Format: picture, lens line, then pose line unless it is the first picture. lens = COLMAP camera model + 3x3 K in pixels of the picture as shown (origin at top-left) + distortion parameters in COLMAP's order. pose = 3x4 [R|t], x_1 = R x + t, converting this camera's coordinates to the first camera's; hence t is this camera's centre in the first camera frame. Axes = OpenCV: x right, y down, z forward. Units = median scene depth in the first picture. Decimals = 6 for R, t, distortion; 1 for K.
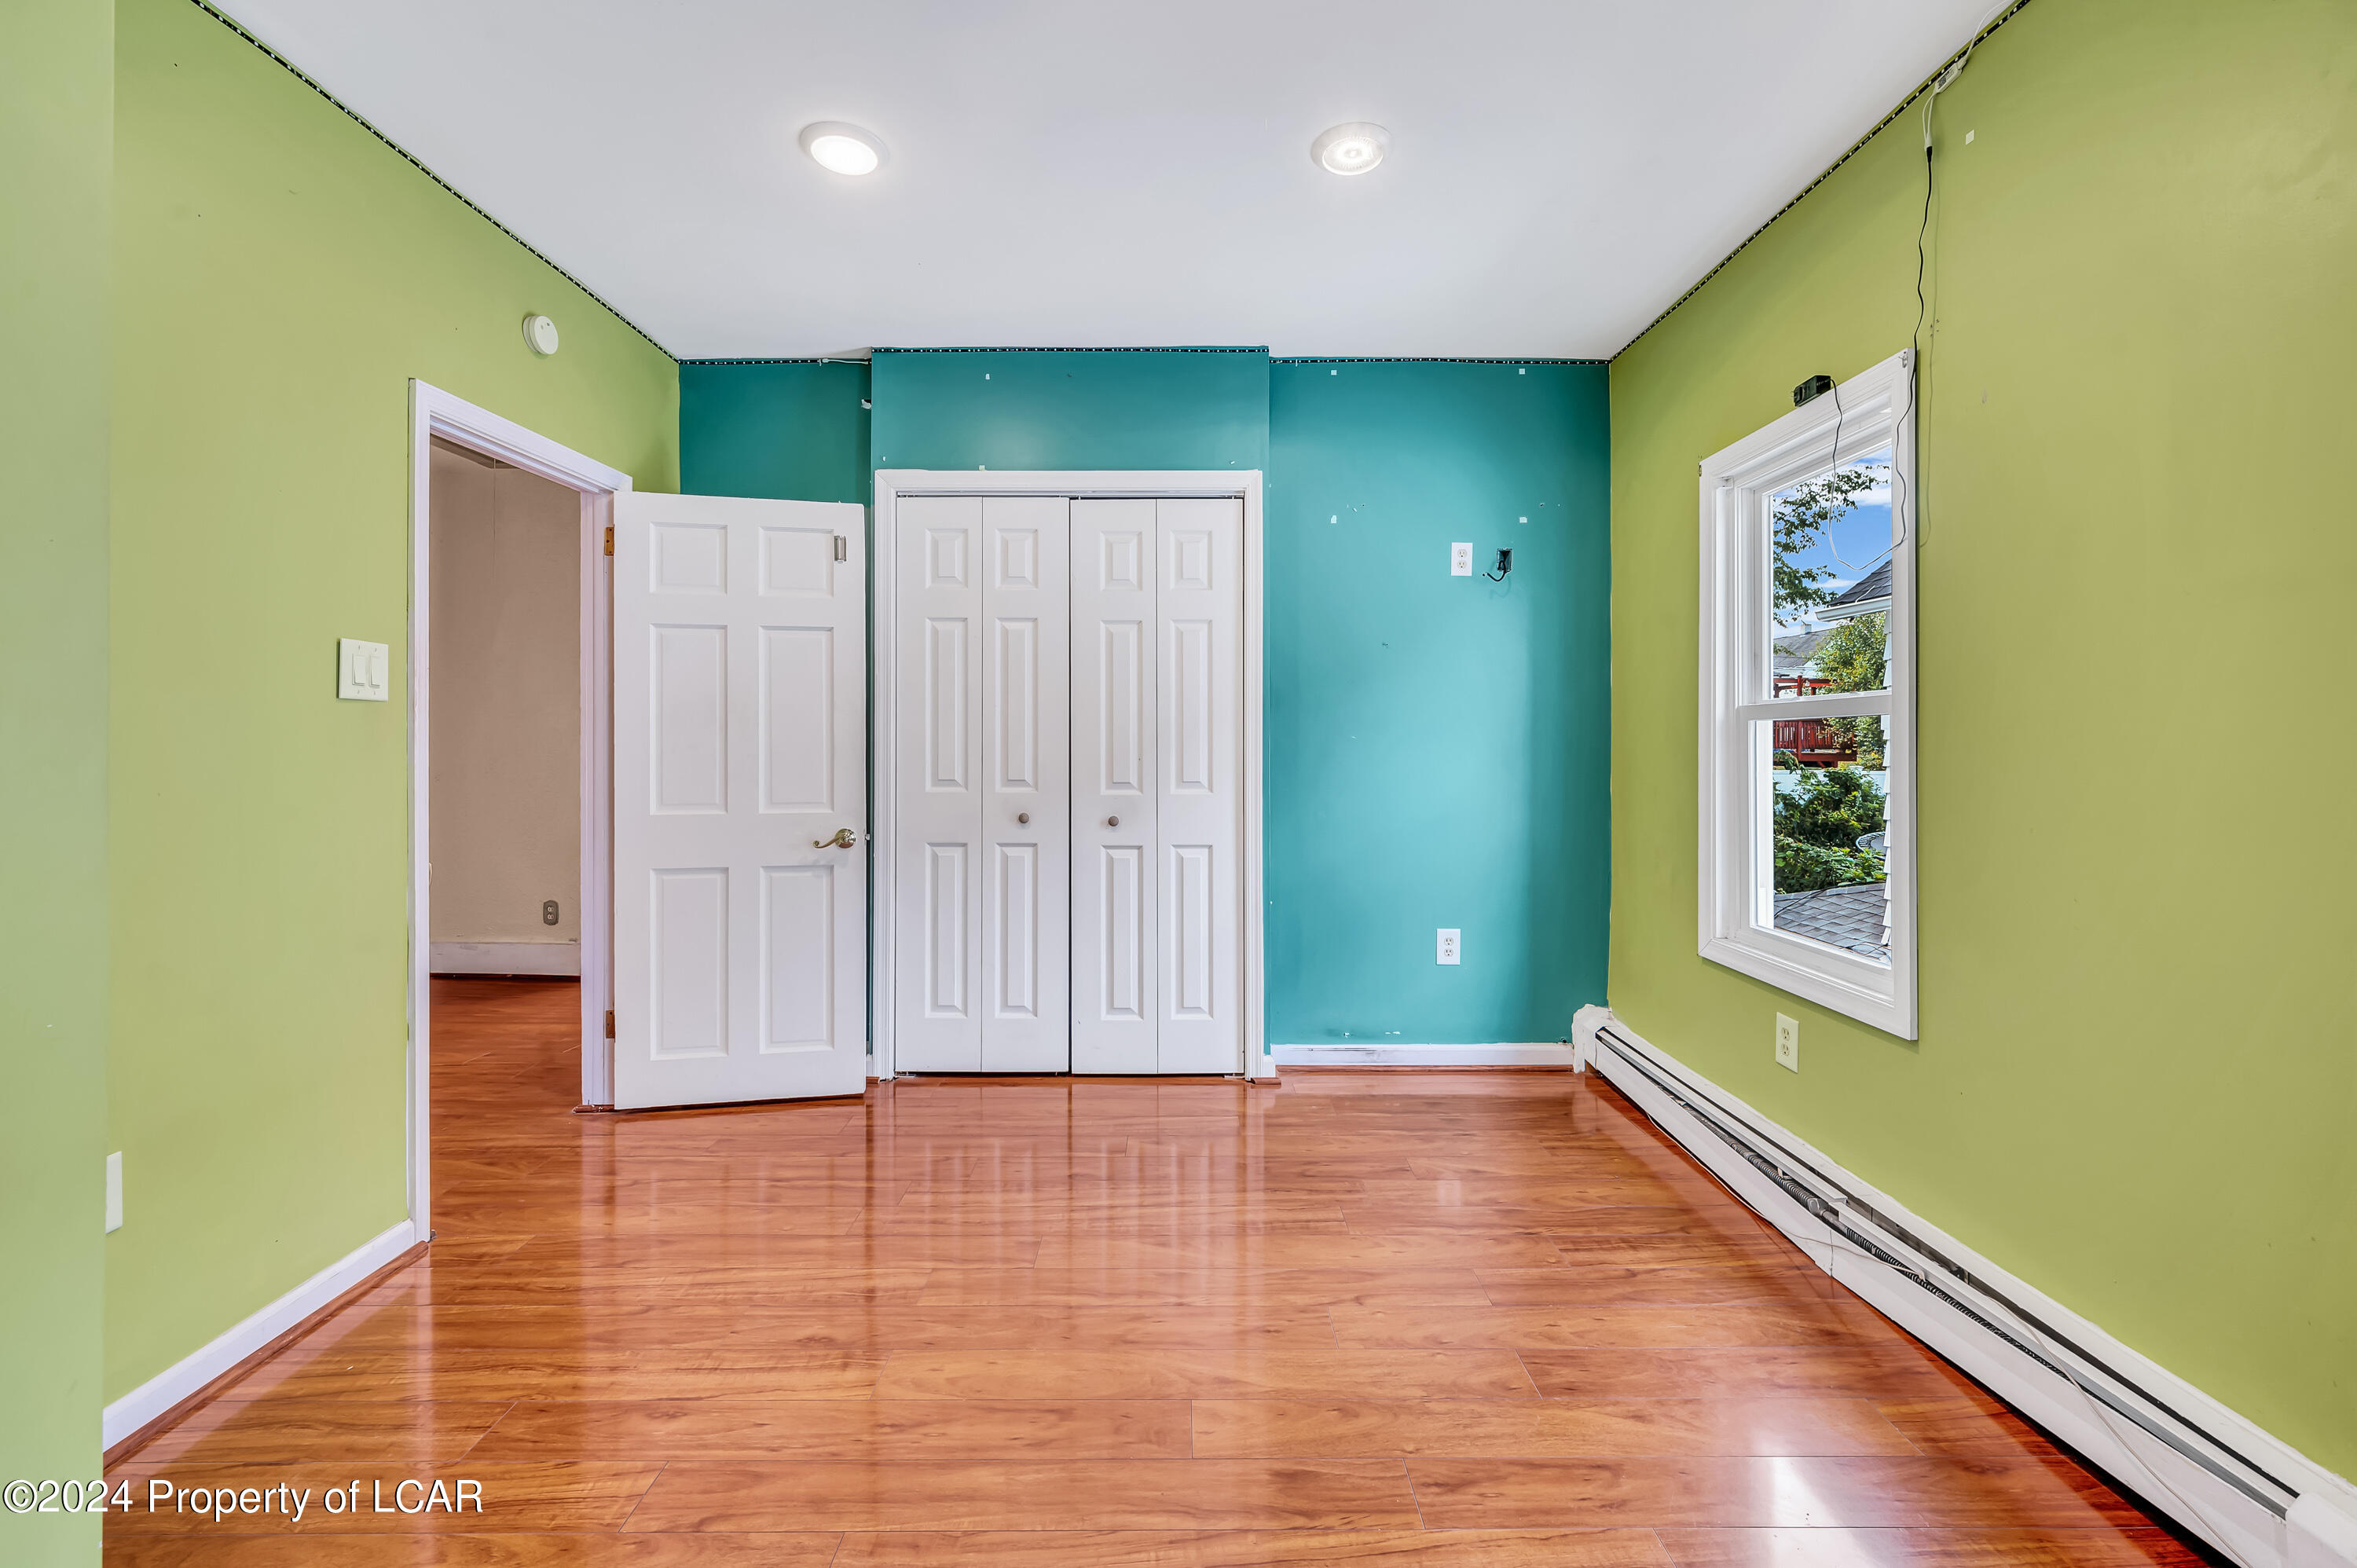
lens RADIAL K [[943.7, 0, 1188.7], [0, 943.7, 756.8], [0, 0, 1]] dist [0.000129, -0.000012]
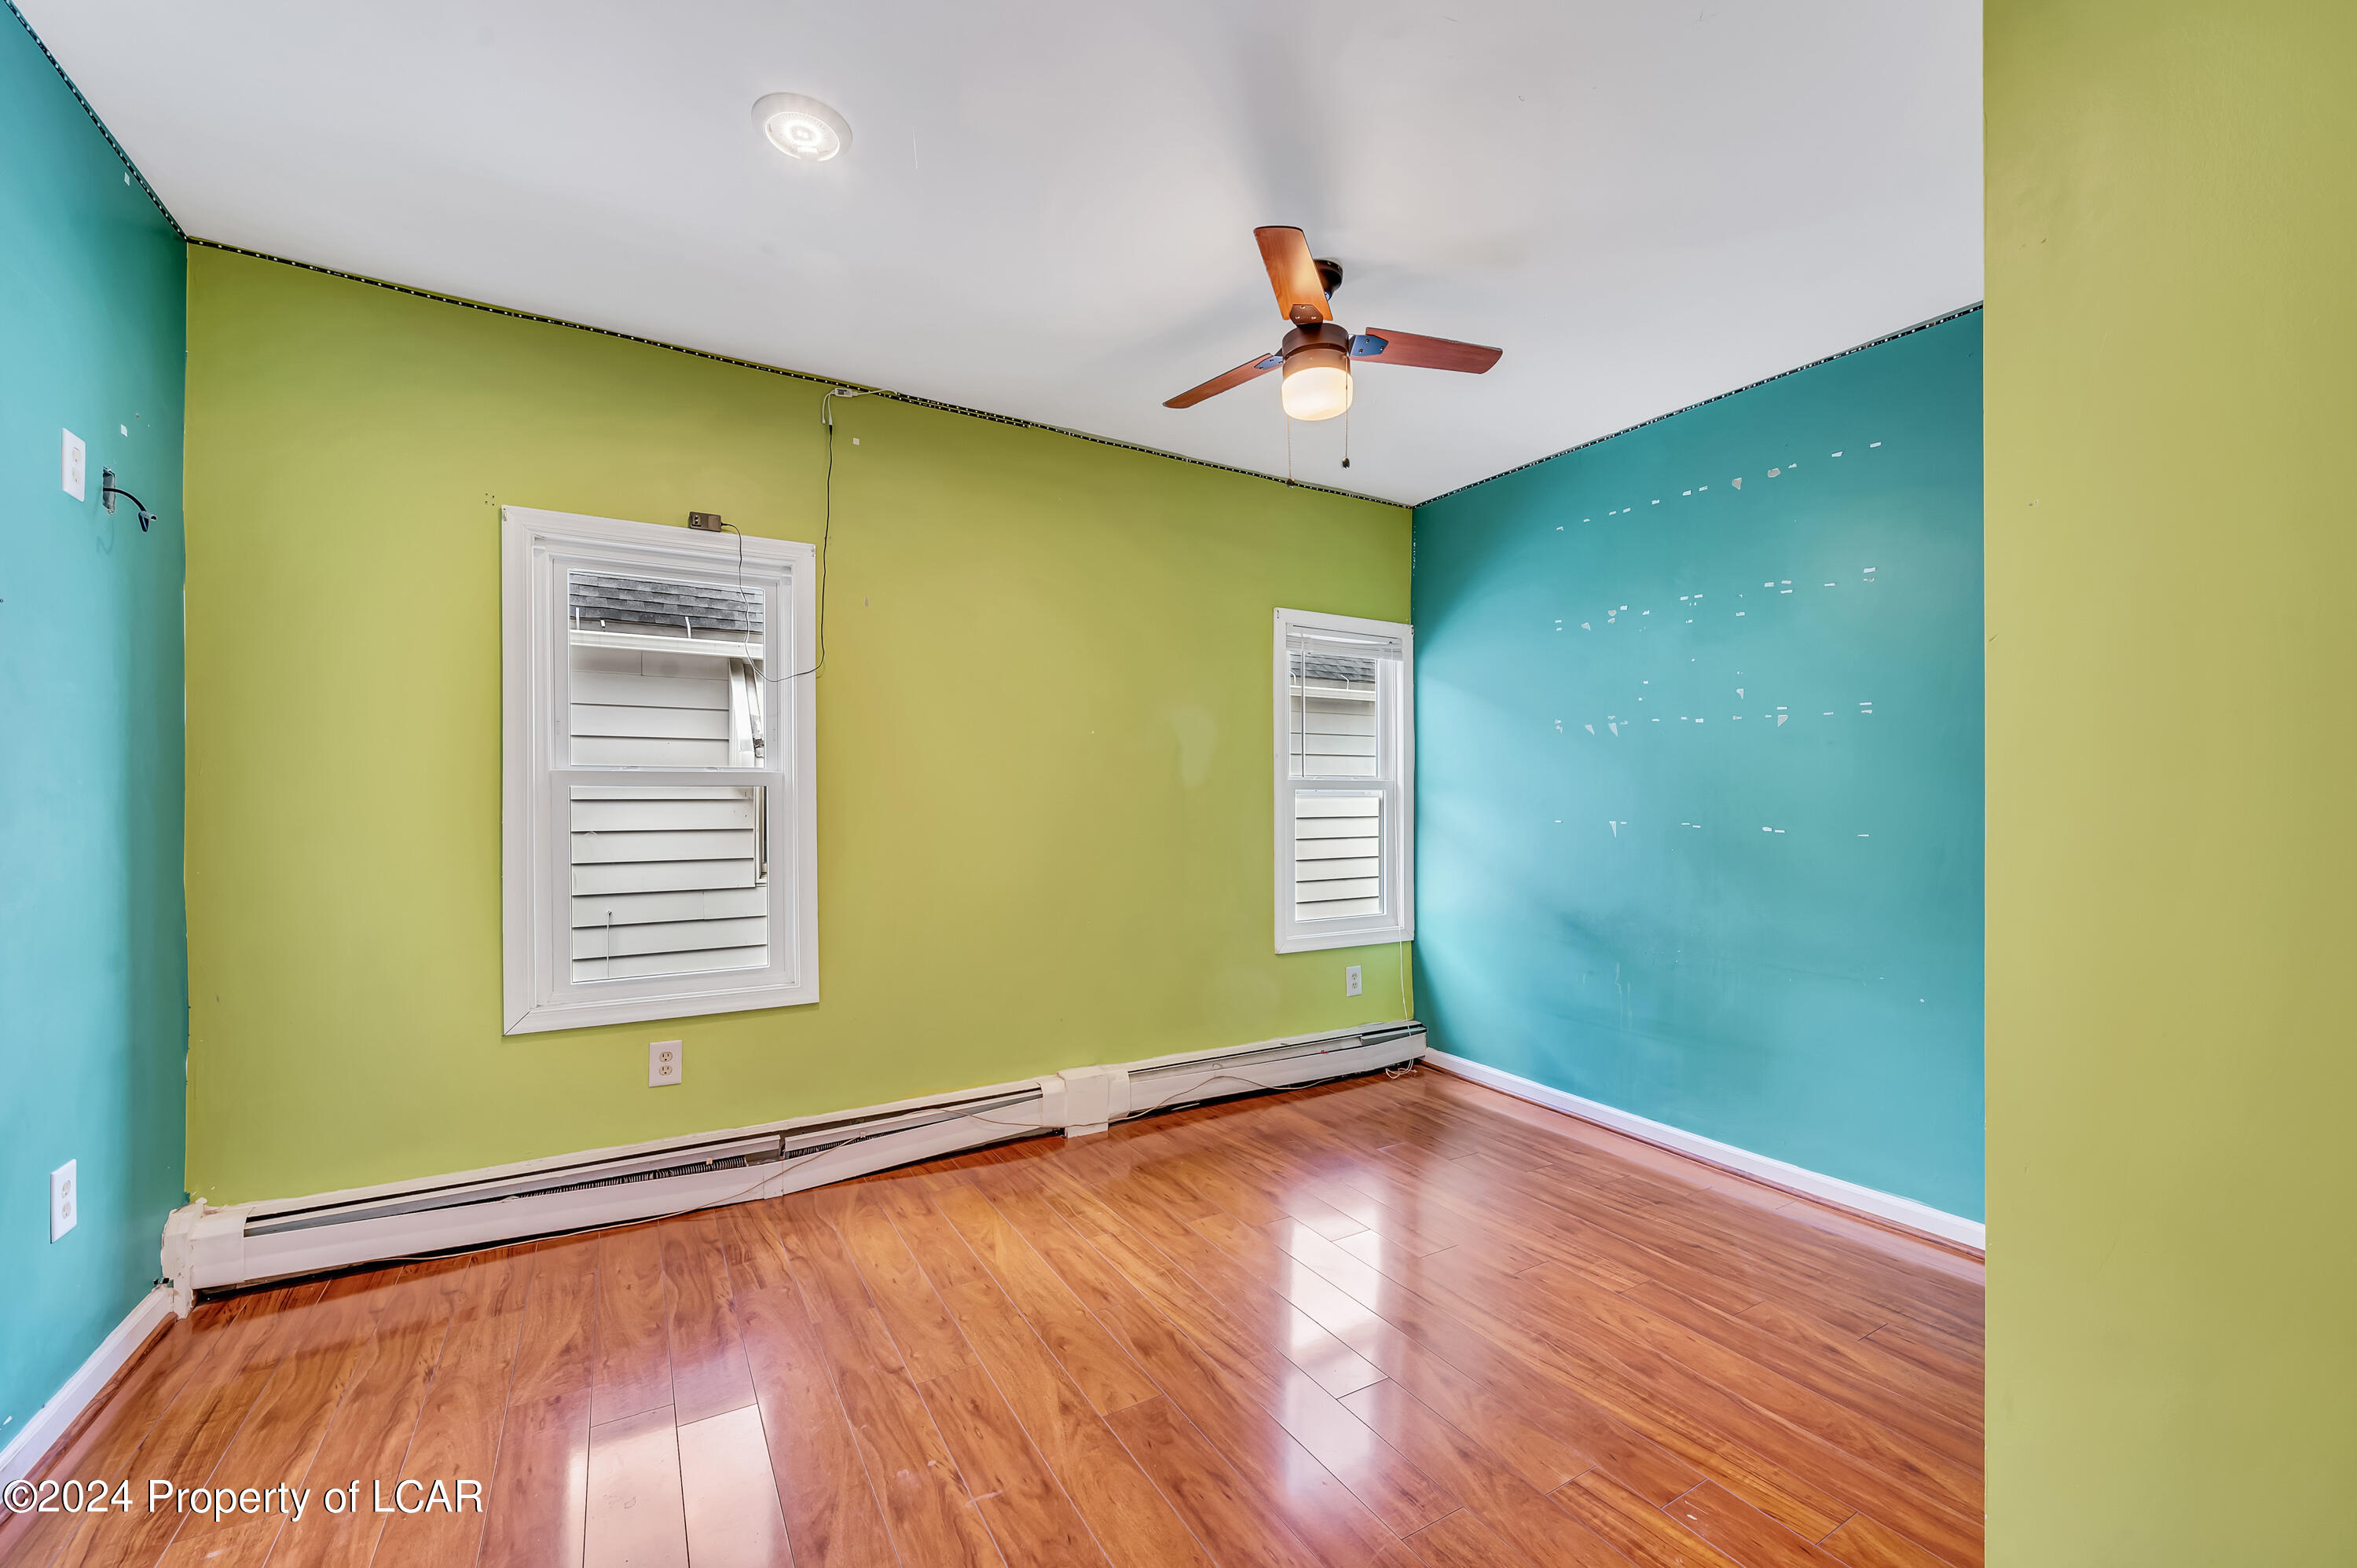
lens RADIAL K [[945.5, 0, 1179.1], [0, 945.5, 812.5], [0, 0, 1]] dist [-0.000076, 0.000013]
pose [[-0.498999, -0.010060, 0.866544, -0.773798], [0.013894, 0.999711, 0.019607, -0.023342], [-0.866491, 0.021823, -0.498715, 1.153209]]
